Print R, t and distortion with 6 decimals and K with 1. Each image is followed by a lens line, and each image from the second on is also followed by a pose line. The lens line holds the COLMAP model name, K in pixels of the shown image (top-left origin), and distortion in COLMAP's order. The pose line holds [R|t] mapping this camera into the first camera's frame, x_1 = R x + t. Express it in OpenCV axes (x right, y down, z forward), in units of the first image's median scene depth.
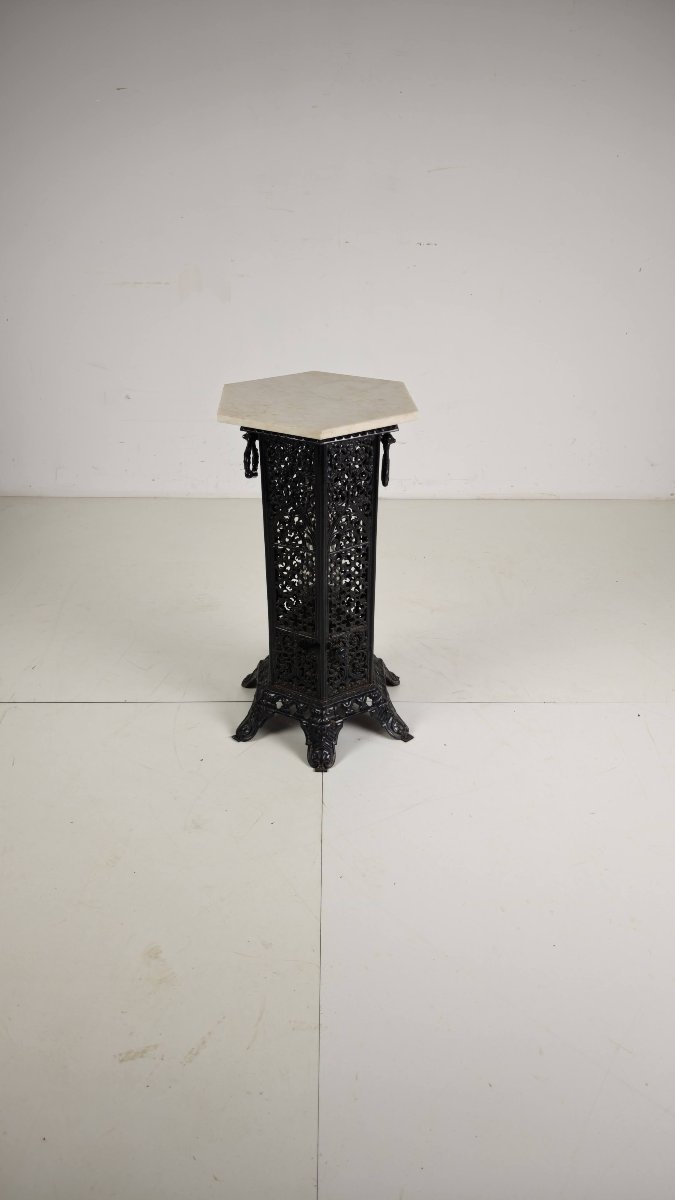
lens RADIAL K [[823.3, 0, 342.1], [0, 823.3, 587.7], [0, 0, 1]] dist [-0.021774, 0.077745]
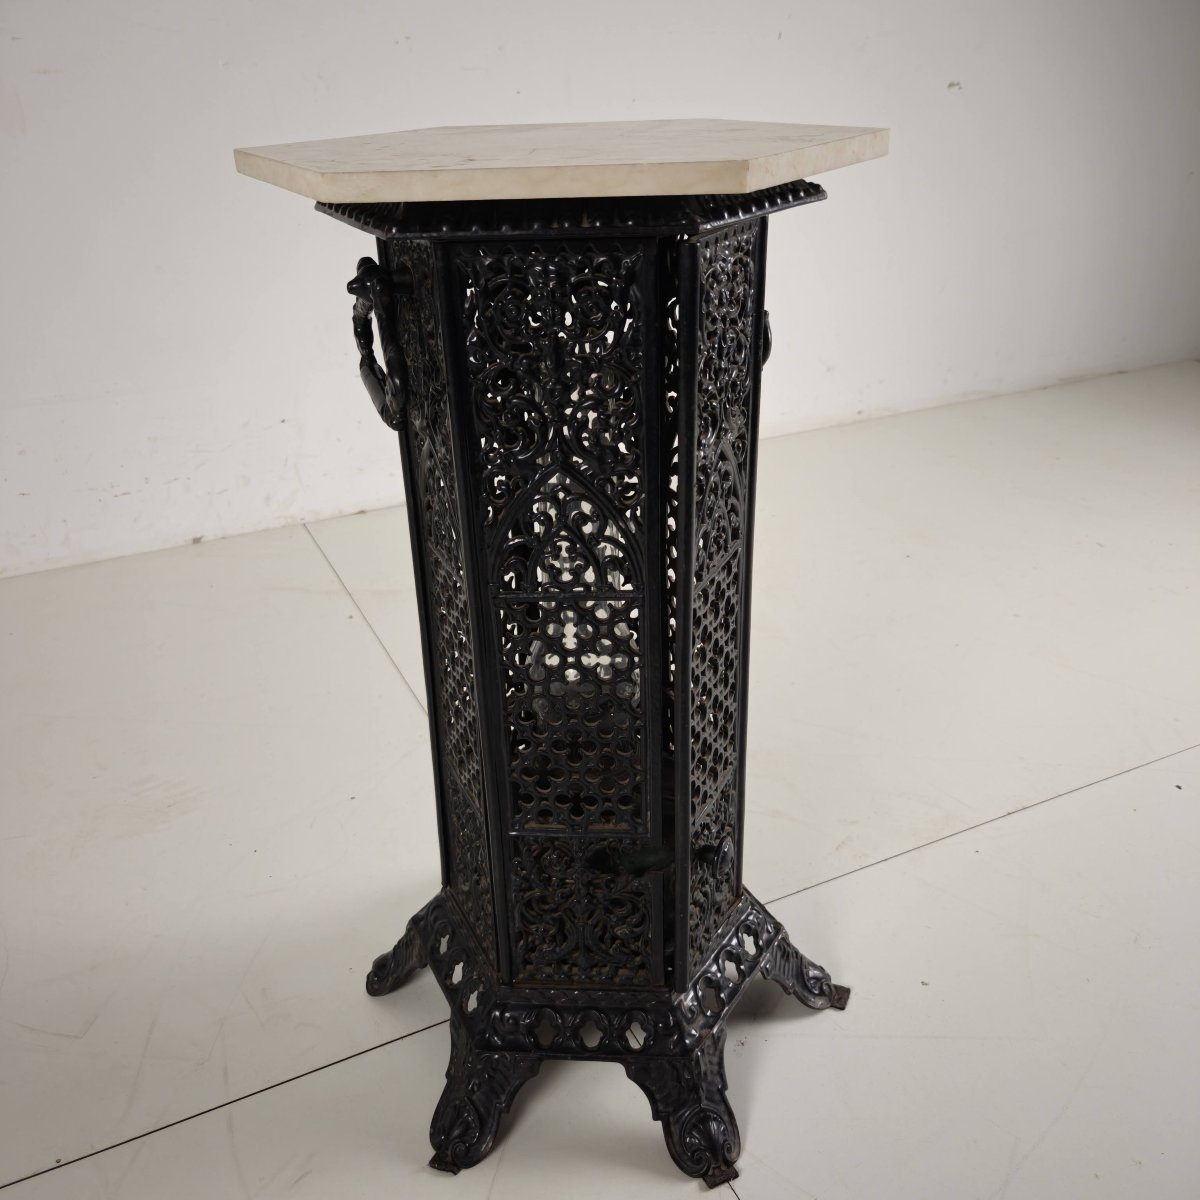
lens RADIAL K [[1099.6, 0, 600.0], [0, 1099.6, 600.0], [0, 0, 1]] dist [0.009947, -0.008770]
pose [[0.906897, -0.215249, 0.362223, -0.192973], [0.228620, 0.973497, 0.006097, -0.043182], [-0.353935, 0.077282, 0.932072, 0.530554]]
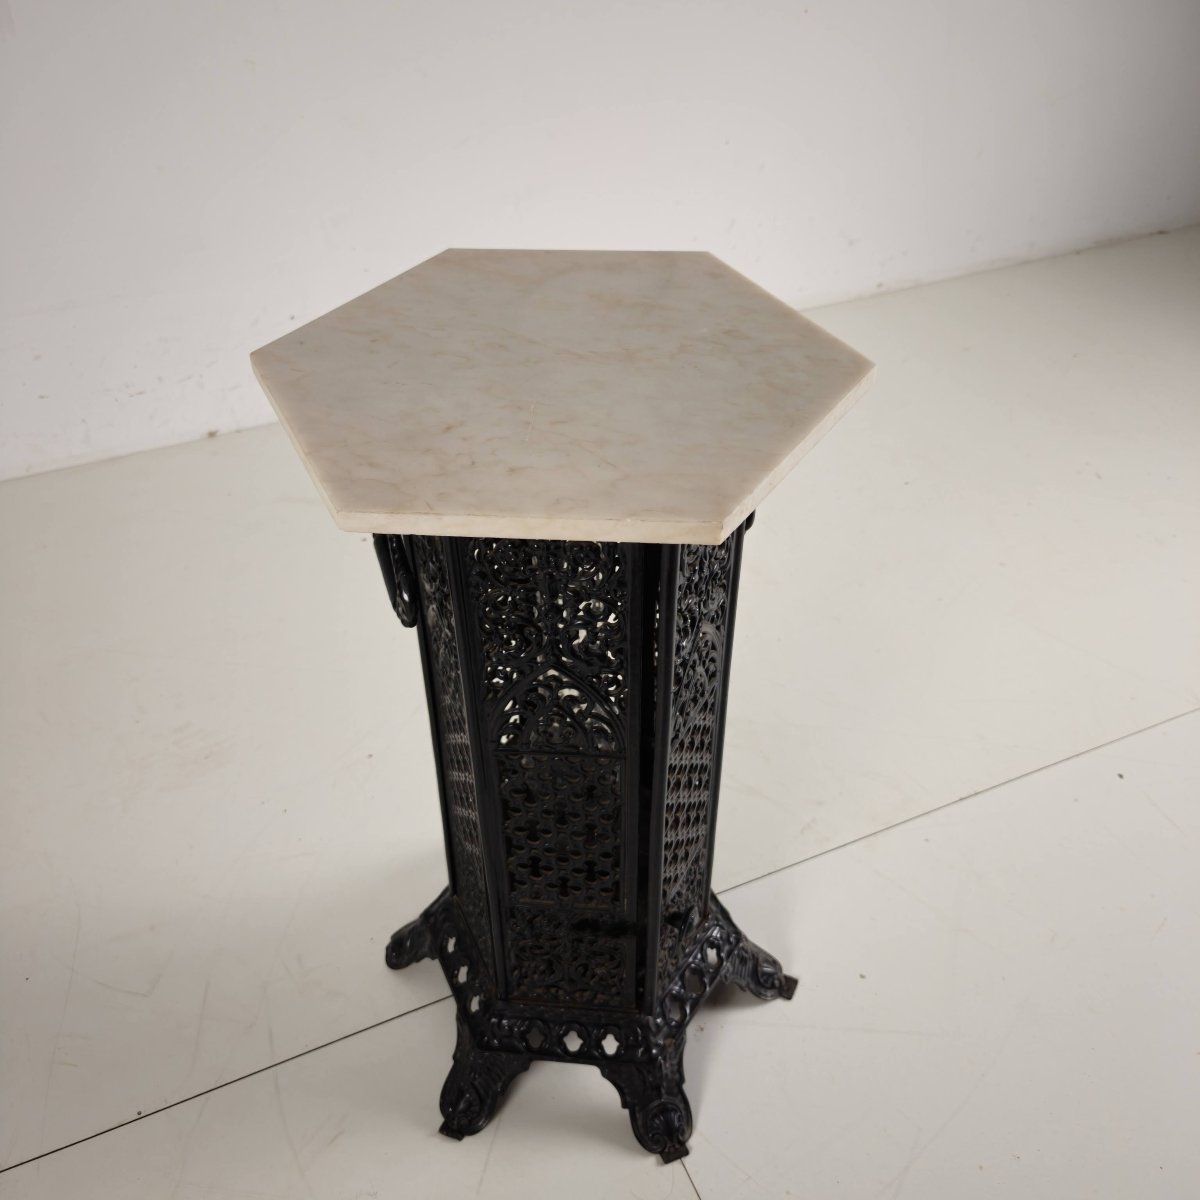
lens RADIAL K [[1106.2, 0, 590.8], [0, 1106.2, 600.5], [0, 0, 1]] dist [0.000780, 0.010884]
pose [[0.920647, -0.263240, 0.288296, -0.160225], [0.200465, 0.952441, 0.229498, -0.212995], [-0.334998, -0.153494, 0.929632, 0.485984]]
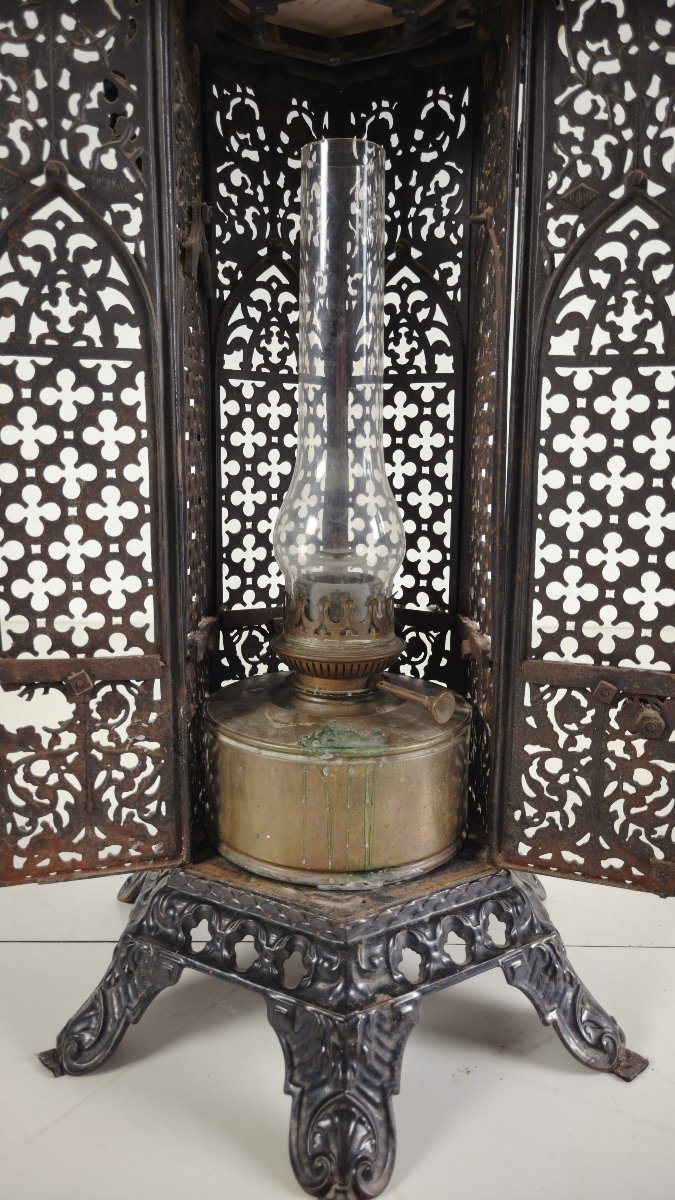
lens RADIAL K [[822.6, 0, 327.0], [0, 822.6, 595.1], [0, 0, 1]] dist [0.002497, -0.000588]
pose [[0.999900, 0.002825, -0.013887, -0.026742], [-0.007086, 0.948292, -0.317322, 0.120690], [0.012272, 0.317388, 0.948216, 0.686833]]
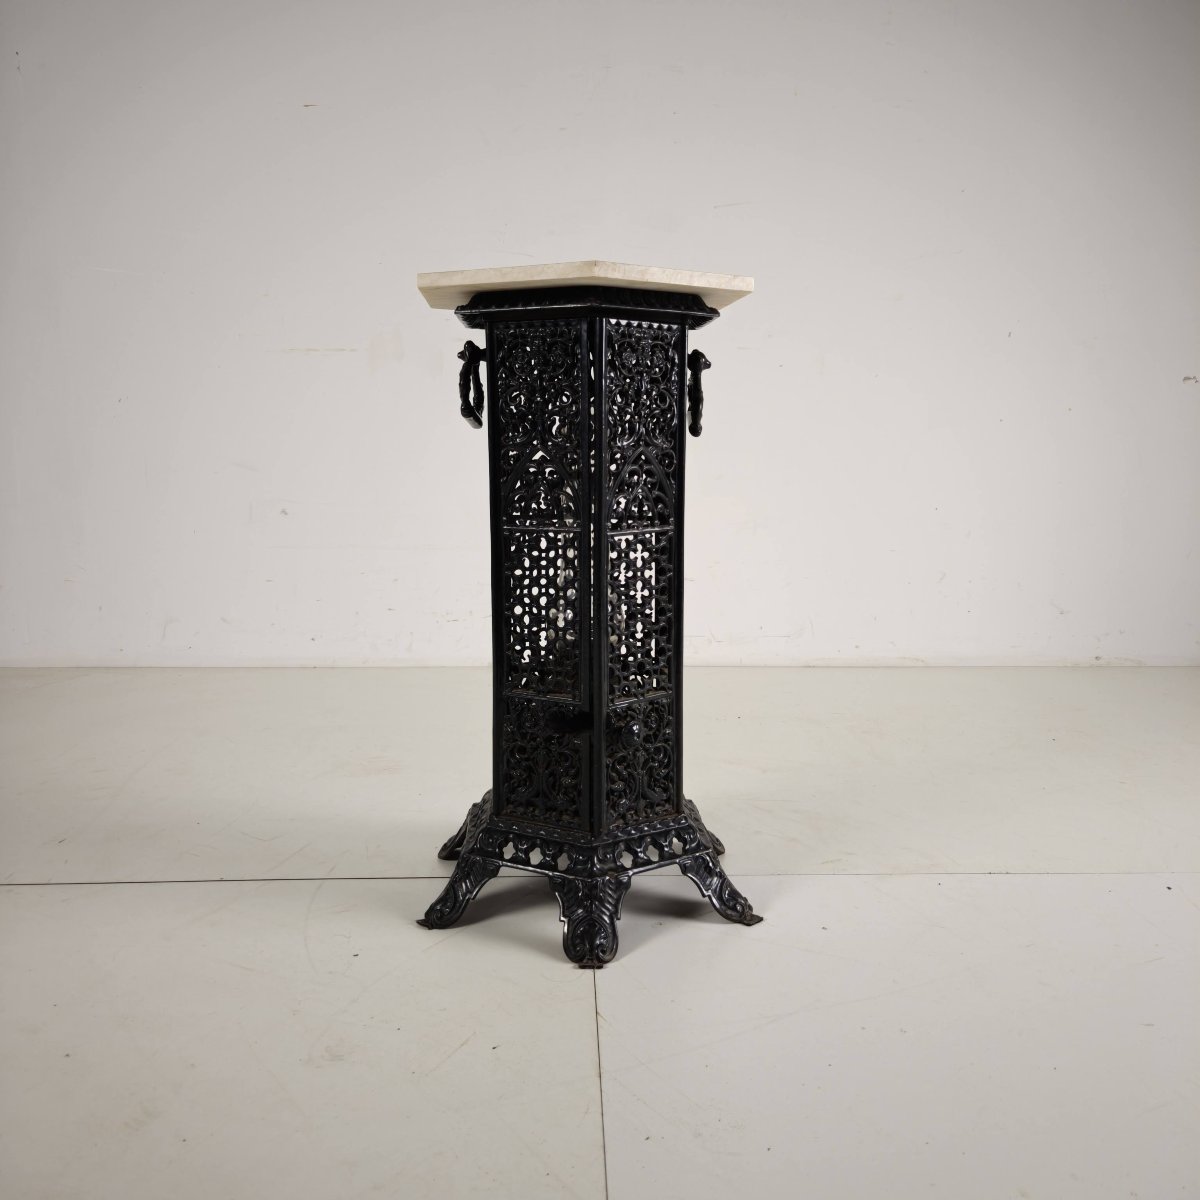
lens RADIAL K [[1092.8, 0, 607.9], [0, 1092.8, 578.9], [0, 0, 1]] dist [0.000319, 0.005503]
pose [[0.999612, -0.006798, 0.027014, -0.030934], [0.015863, 0.936082, -0.351425, 0.230191], [-0.022898, 0.351717, 0.935826, 0.280428]]
